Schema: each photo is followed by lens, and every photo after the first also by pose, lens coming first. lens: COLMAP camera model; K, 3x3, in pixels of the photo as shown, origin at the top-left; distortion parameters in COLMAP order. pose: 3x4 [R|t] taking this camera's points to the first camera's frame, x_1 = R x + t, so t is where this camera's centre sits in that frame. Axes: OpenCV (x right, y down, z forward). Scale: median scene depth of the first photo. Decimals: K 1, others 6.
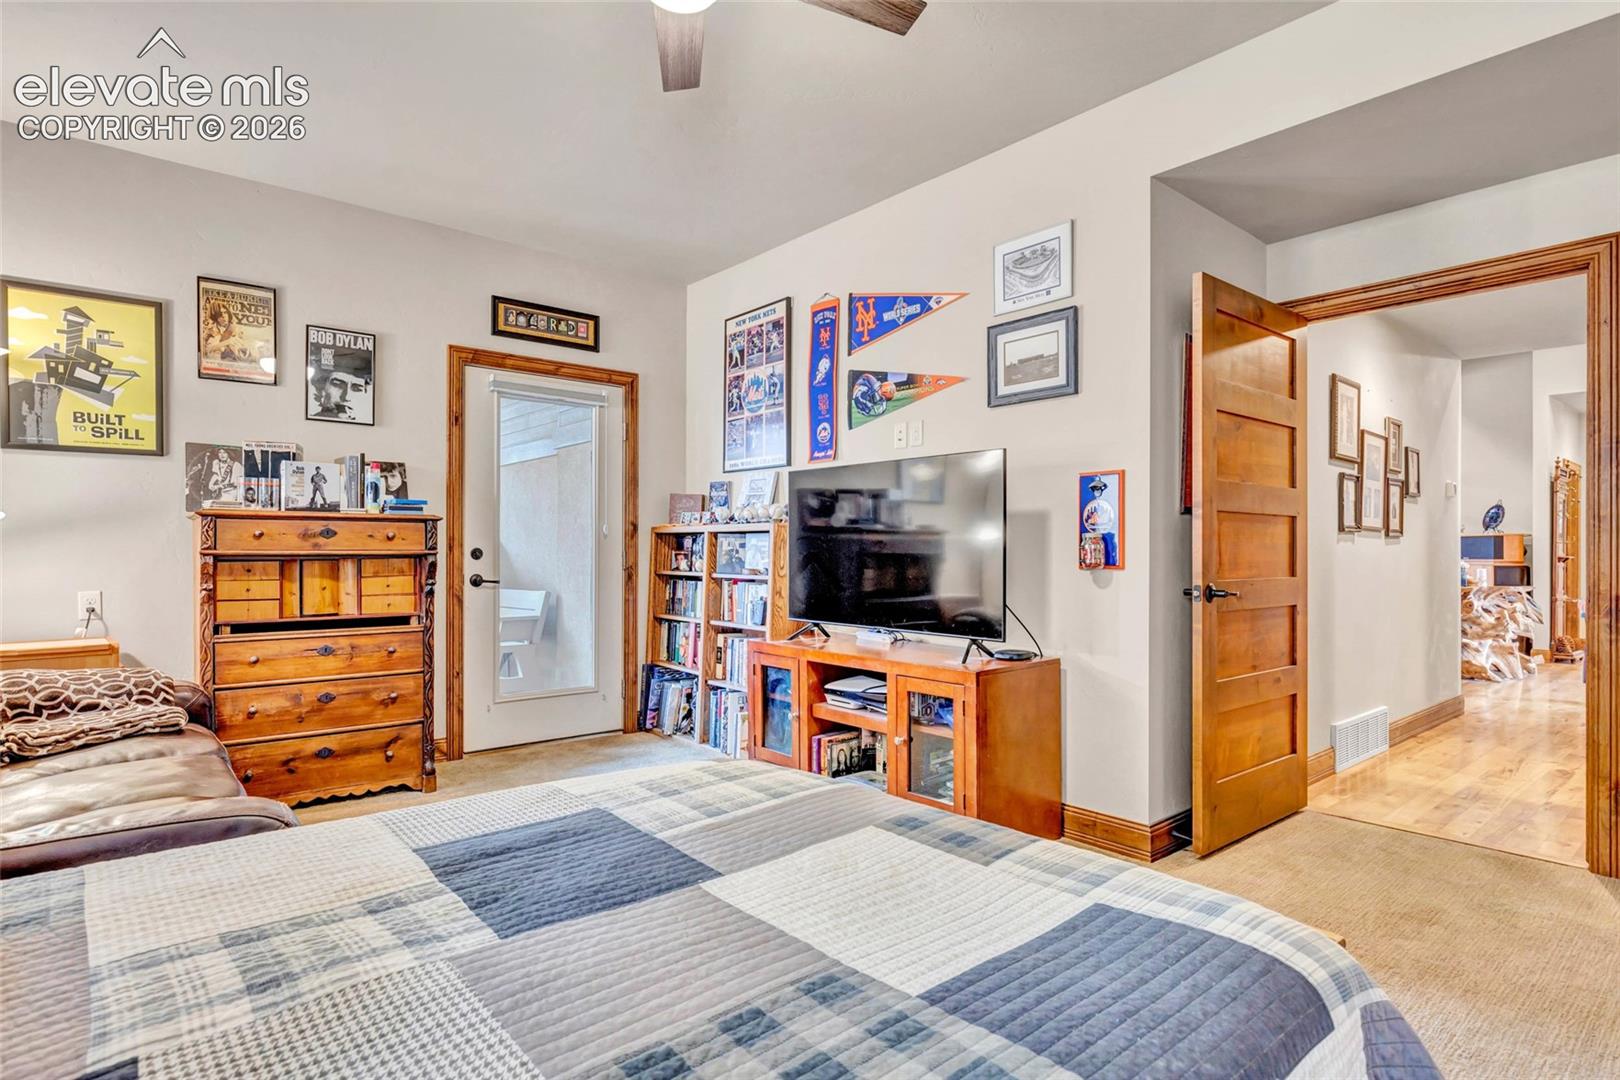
lens RADIAL K [[846.9, 0, 810.6], [0, 846.9, 548.3], [0, 0, 1]] dist [-0.000250, -0.000448]
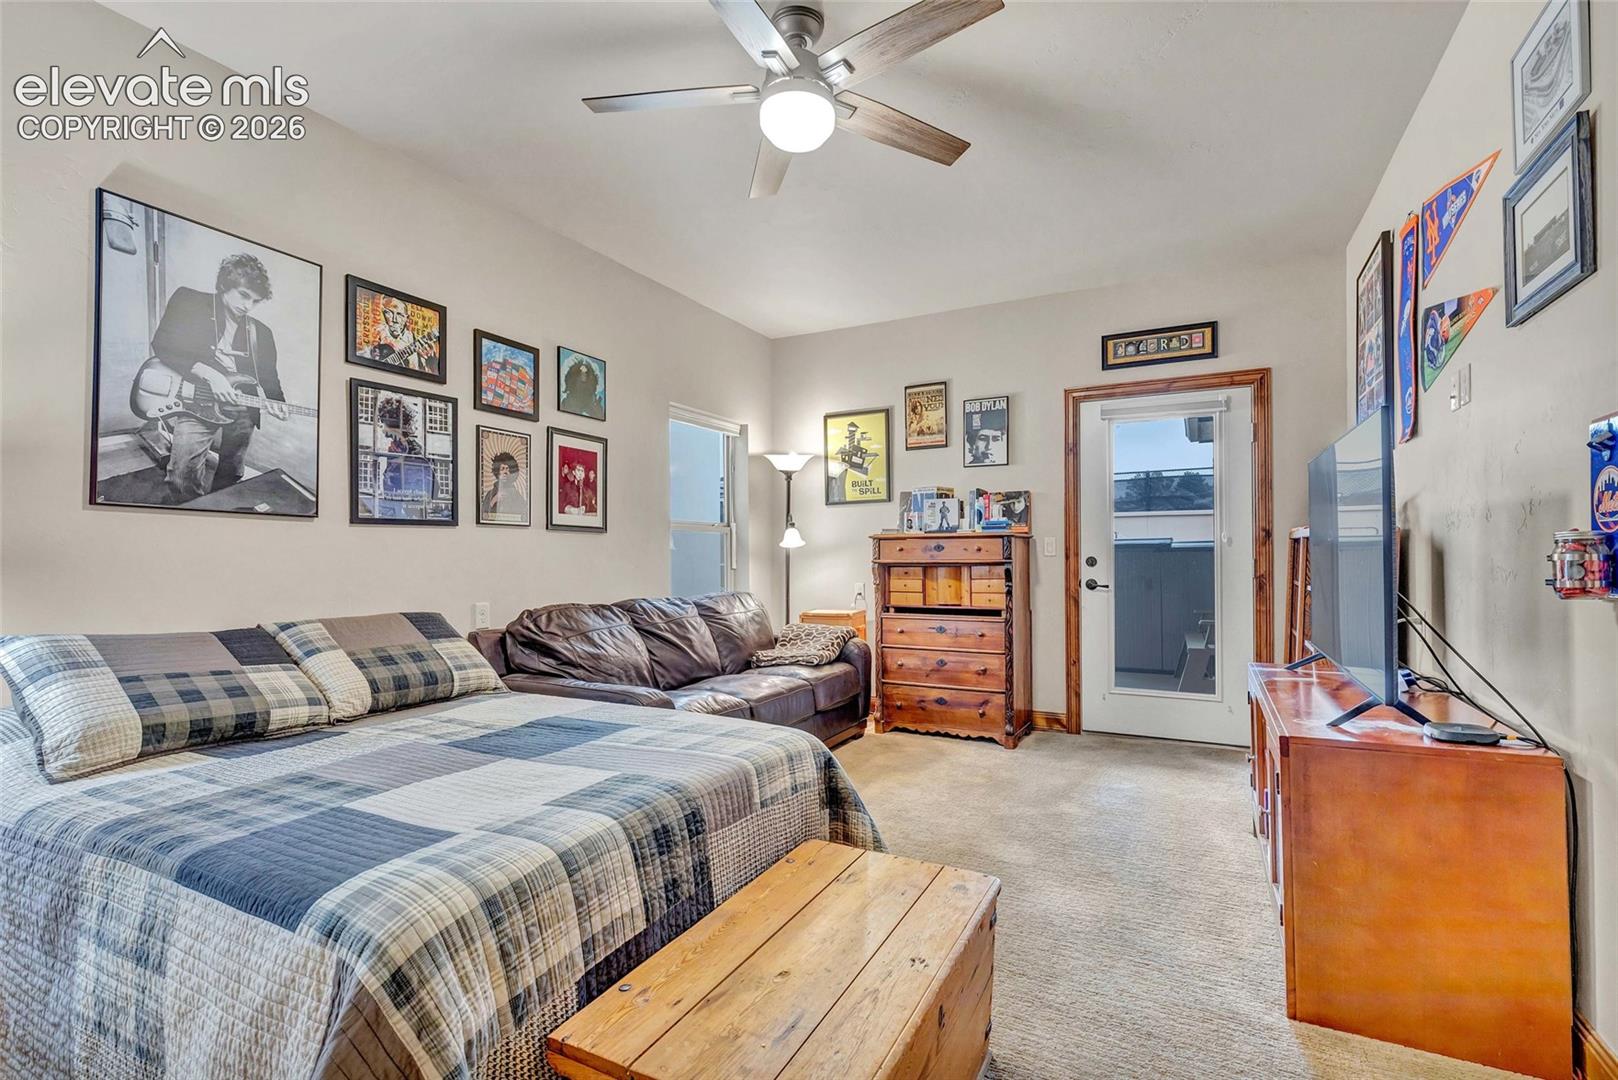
lens RADIAL K [[737.1, 0, 813.6], [0, 737.1, 547.1], [0, 0, 1]] dist [0.006984, -0.000952]
pose [[0.378484, -0.014189, -0.925499, 0.487047], [0.009574, 0.999889, -0.011414, -0.006571], [0.925558, -0.004540, 0.378578, 0.316661]]
